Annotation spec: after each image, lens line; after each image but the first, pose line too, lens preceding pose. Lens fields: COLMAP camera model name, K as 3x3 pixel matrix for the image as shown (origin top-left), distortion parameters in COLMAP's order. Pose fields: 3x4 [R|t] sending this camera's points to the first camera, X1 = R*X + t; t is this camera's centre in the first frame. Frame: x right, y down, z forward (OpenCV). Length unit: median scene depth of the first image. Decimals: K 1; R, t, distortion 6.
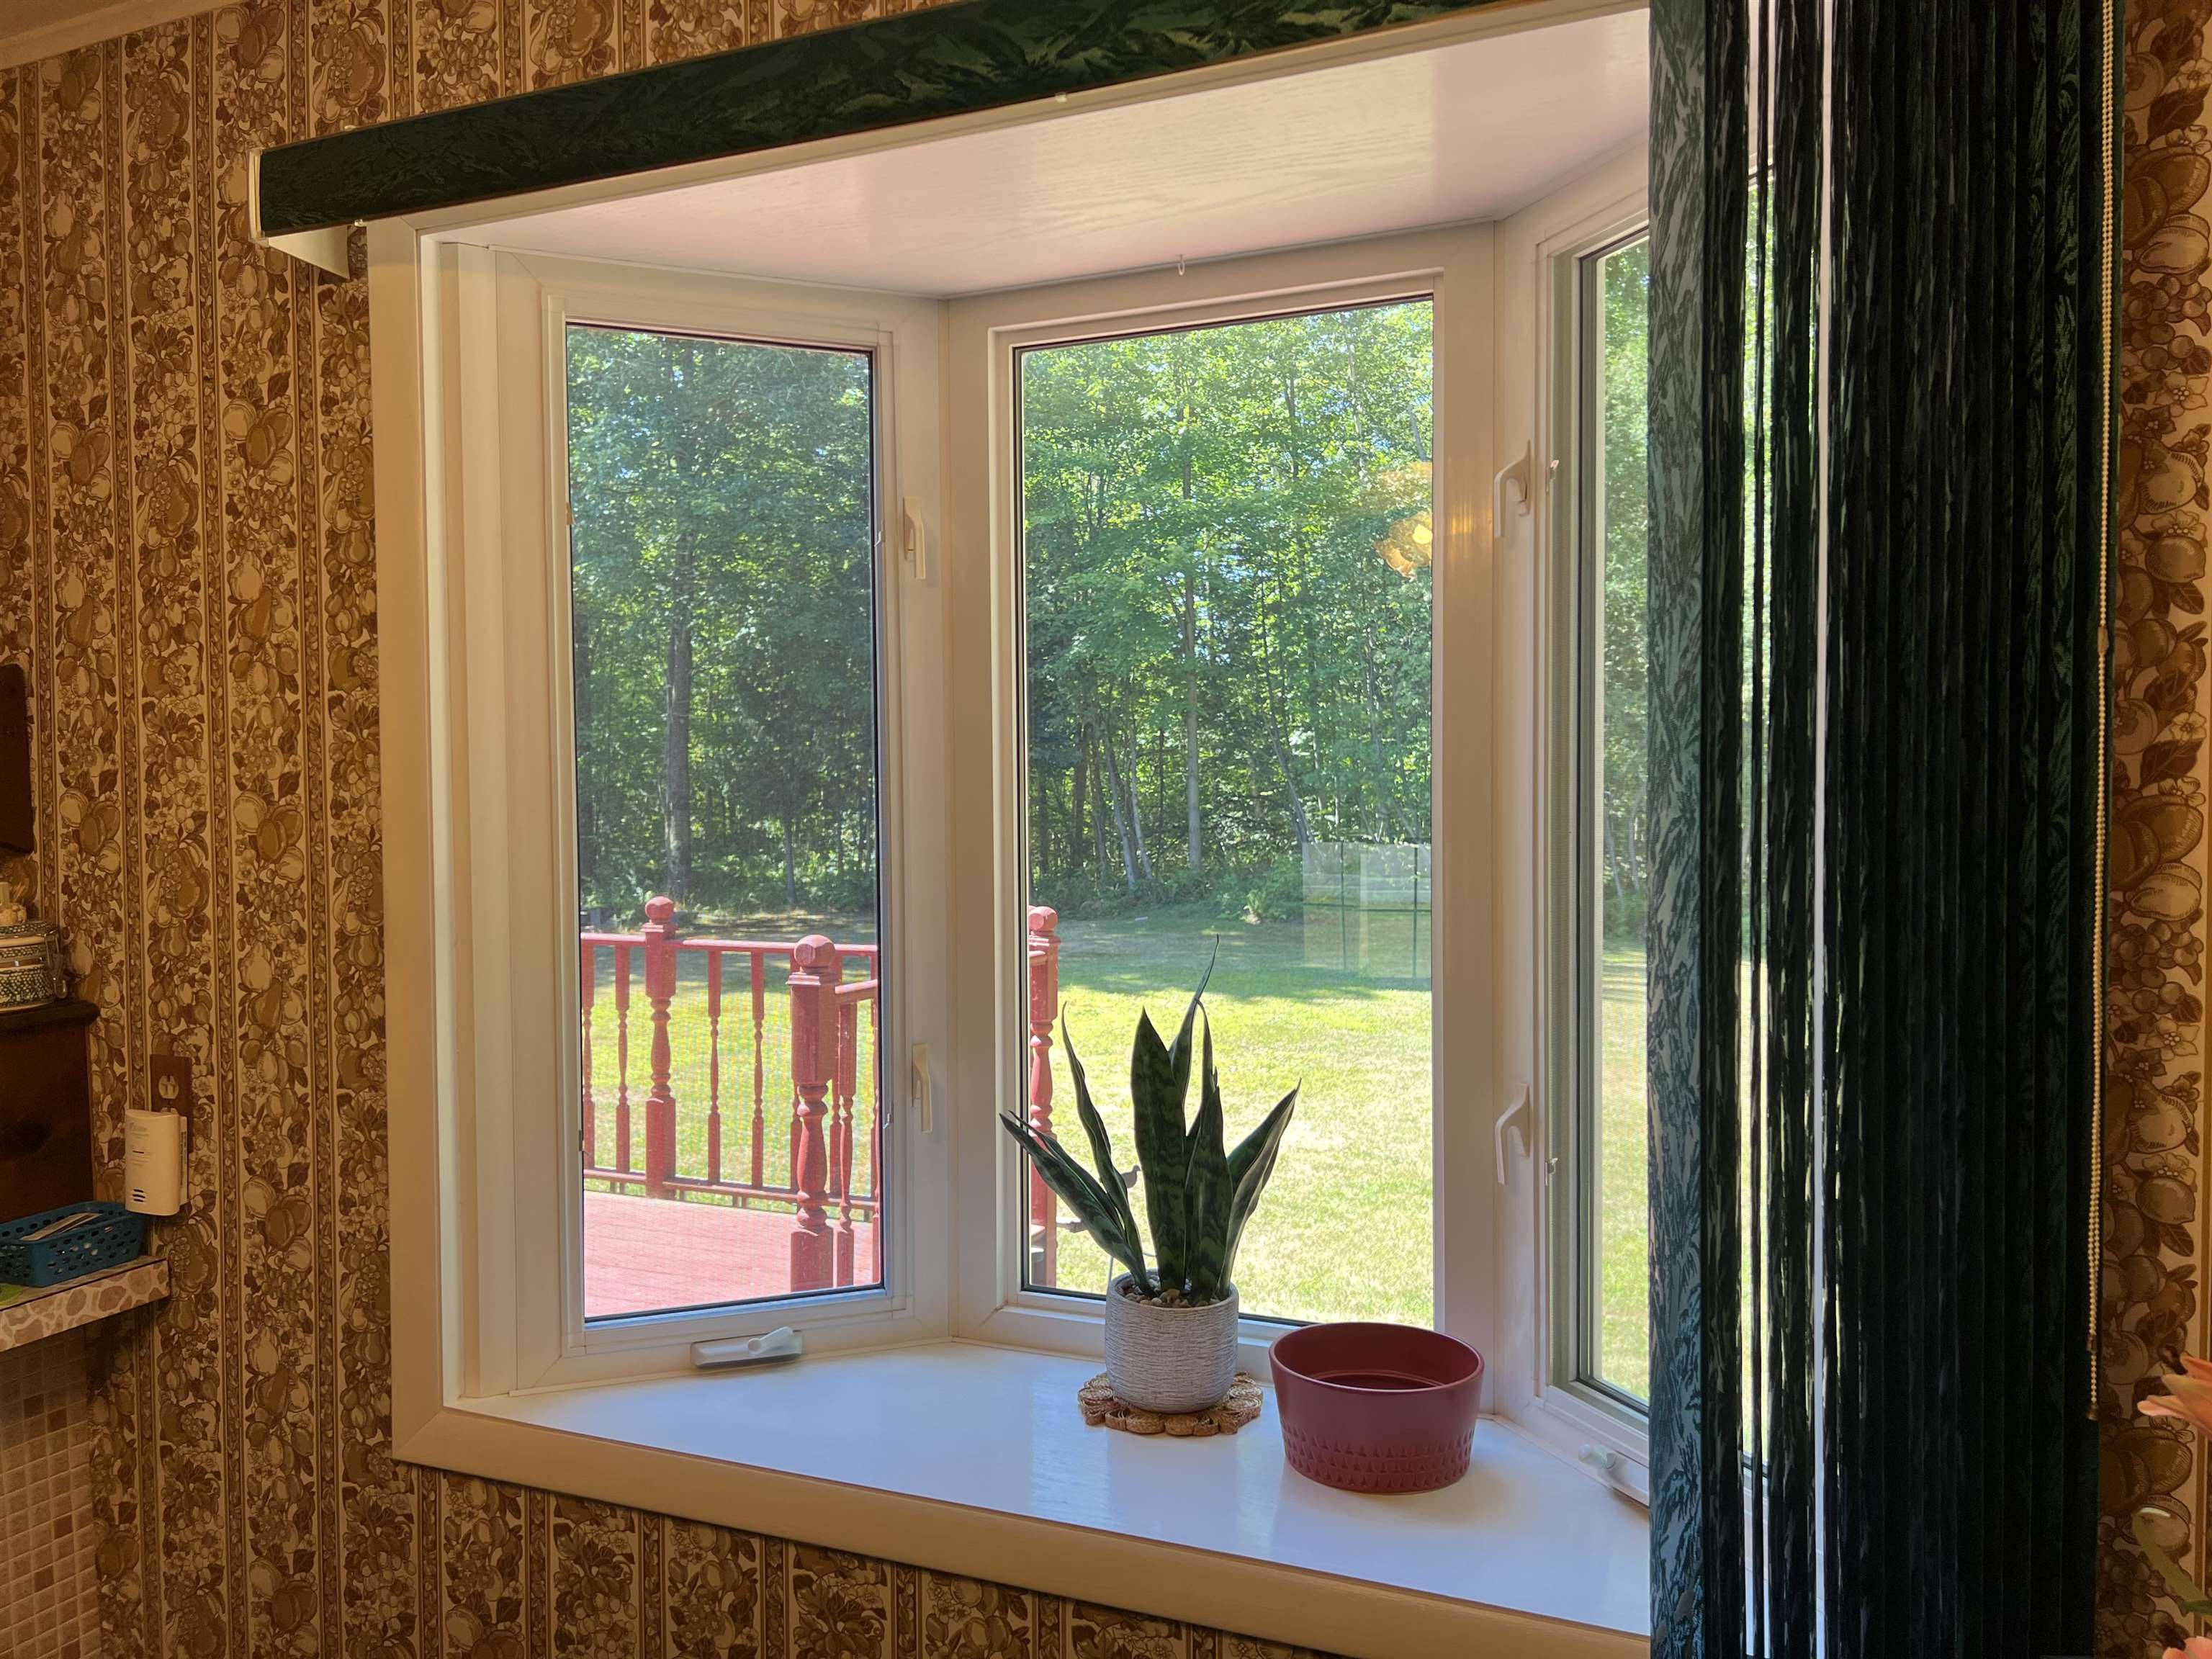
lens RADIAL K [[1646.3, 0, 1103.9], [0, 1646.3, 834.8], [0, 0, 1]] dist [0.003254, -0.002385]
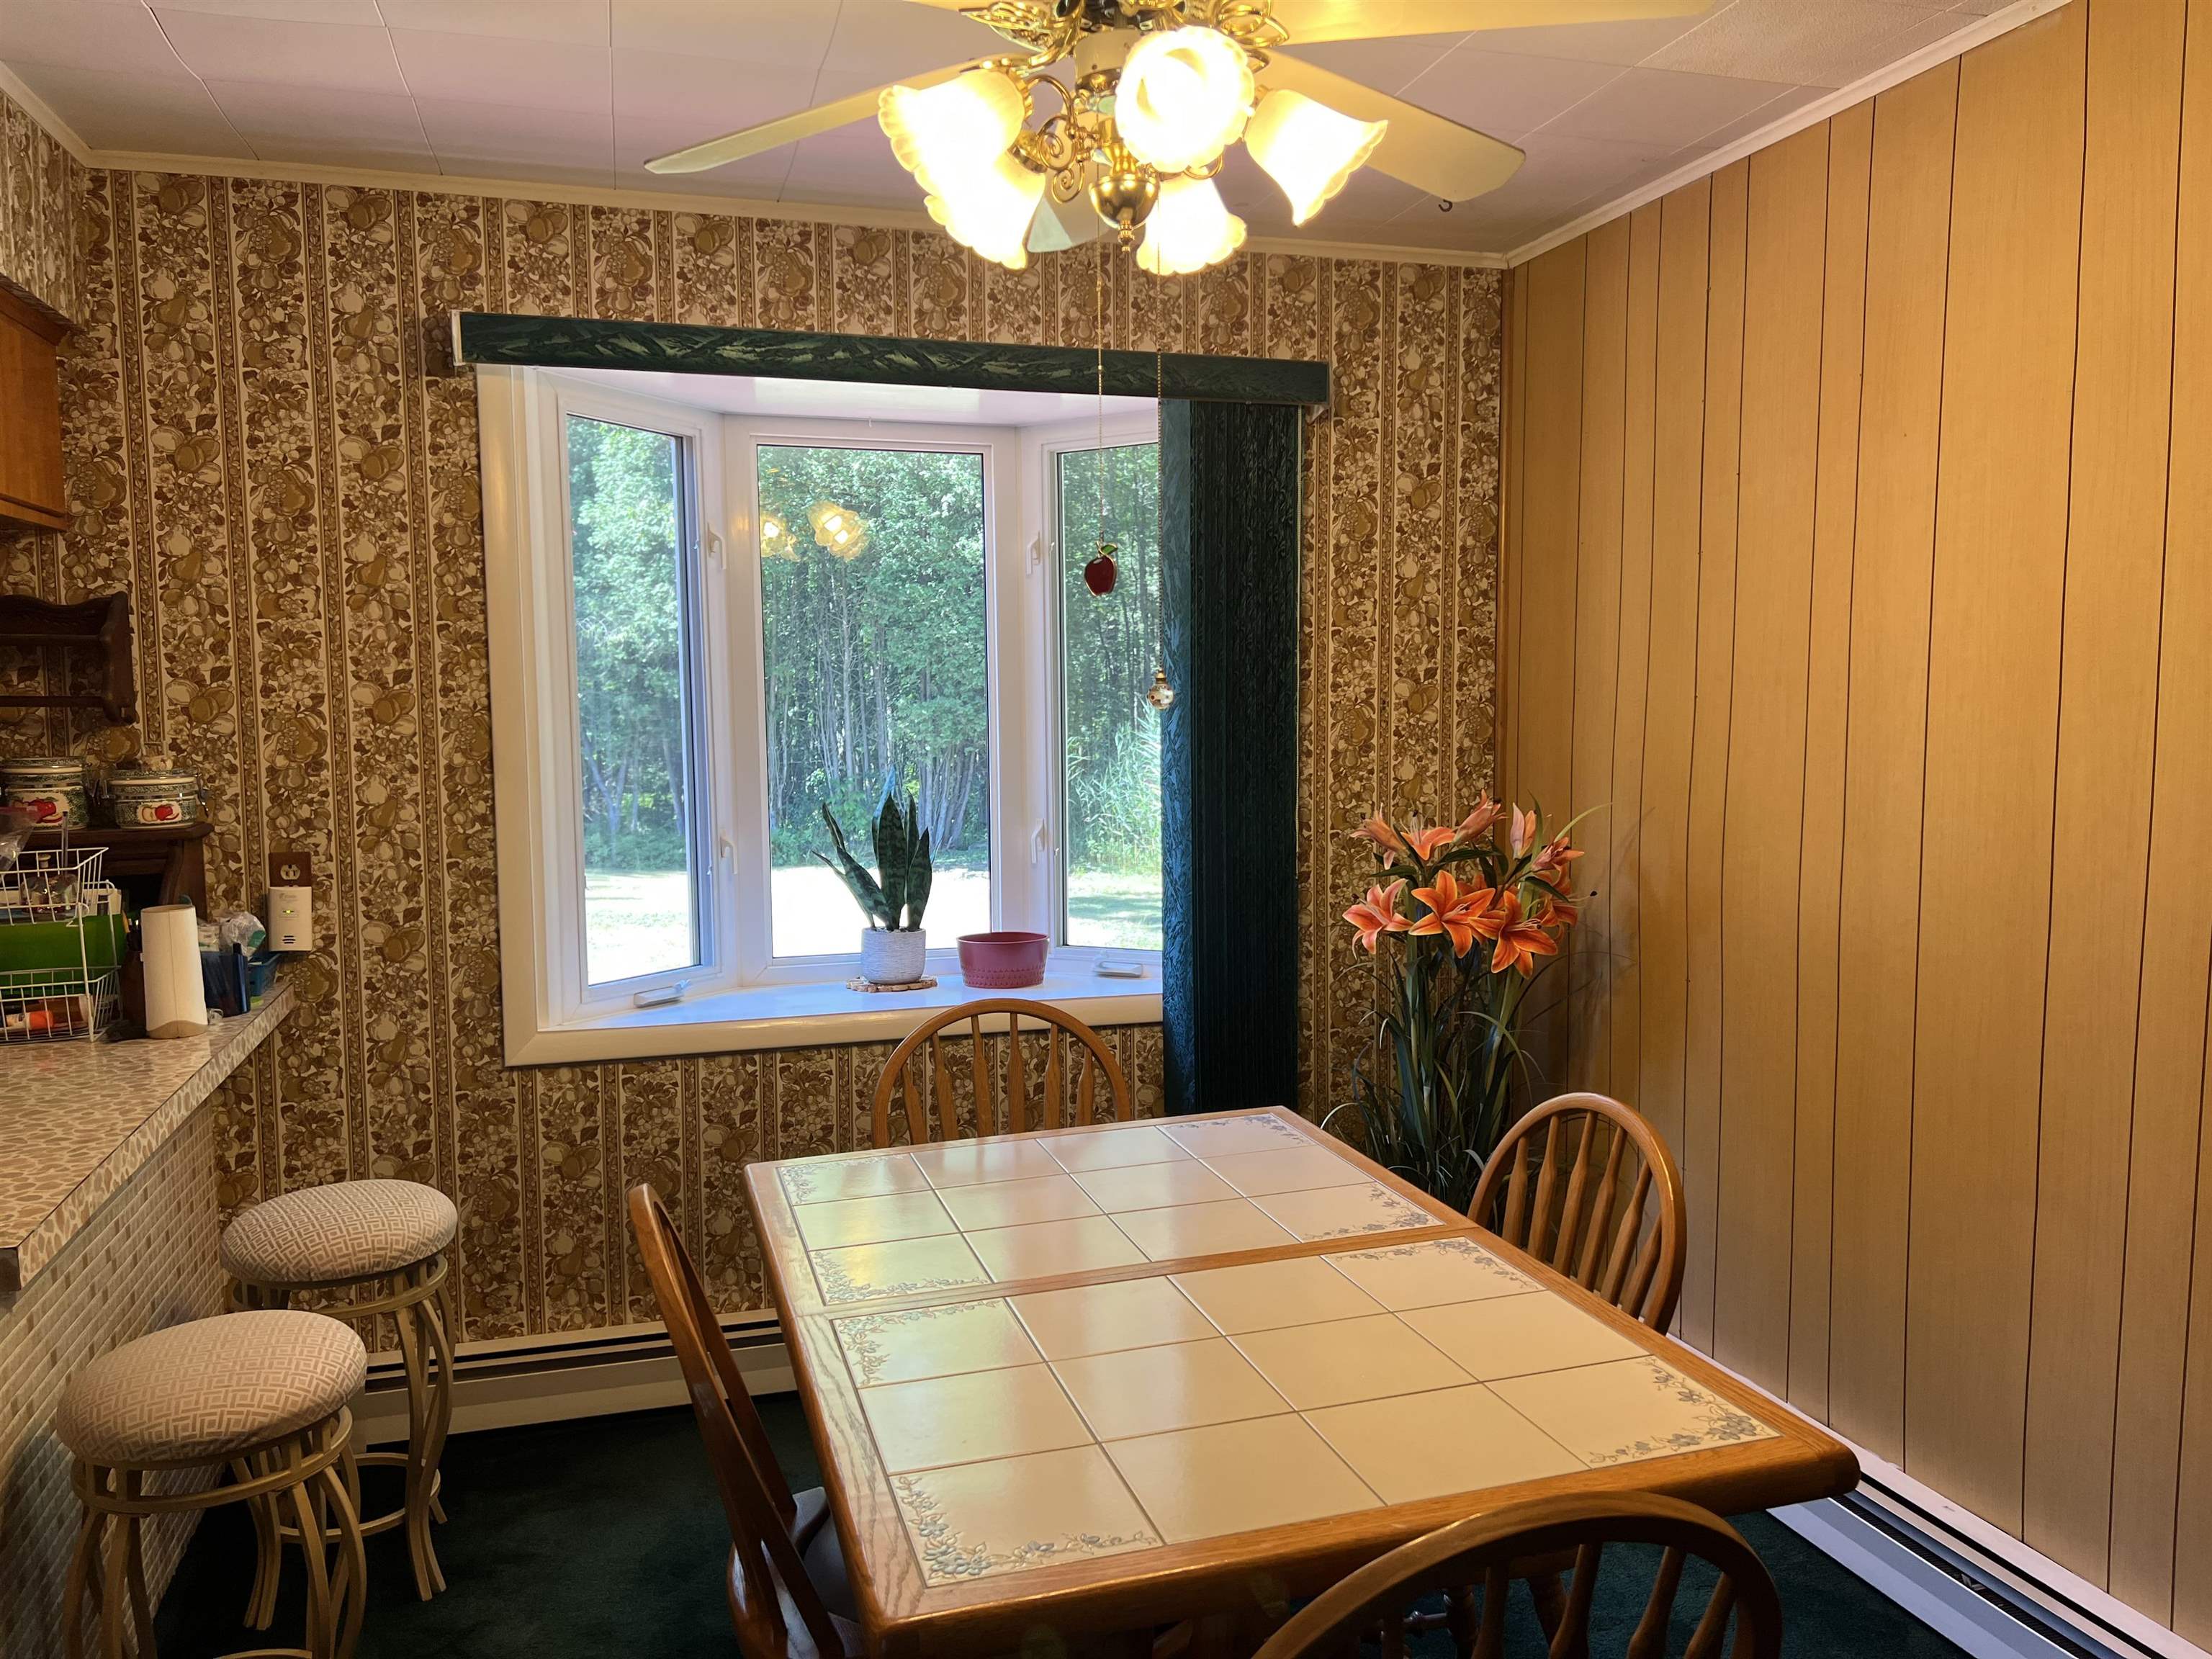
lens RADIAL K [[1653.6, 0, 1097.4], [0, 1653.6, 841.6], [0, 0, 1]] dist [0.058529, -0.063182]
pose [[0.777821, -0.048617, 0.626603, -0.972531], [0.023596, 0.998560, 0.048187, 0.067450], [-0.628043, -0.022695, 0.777848, -0.709088]]
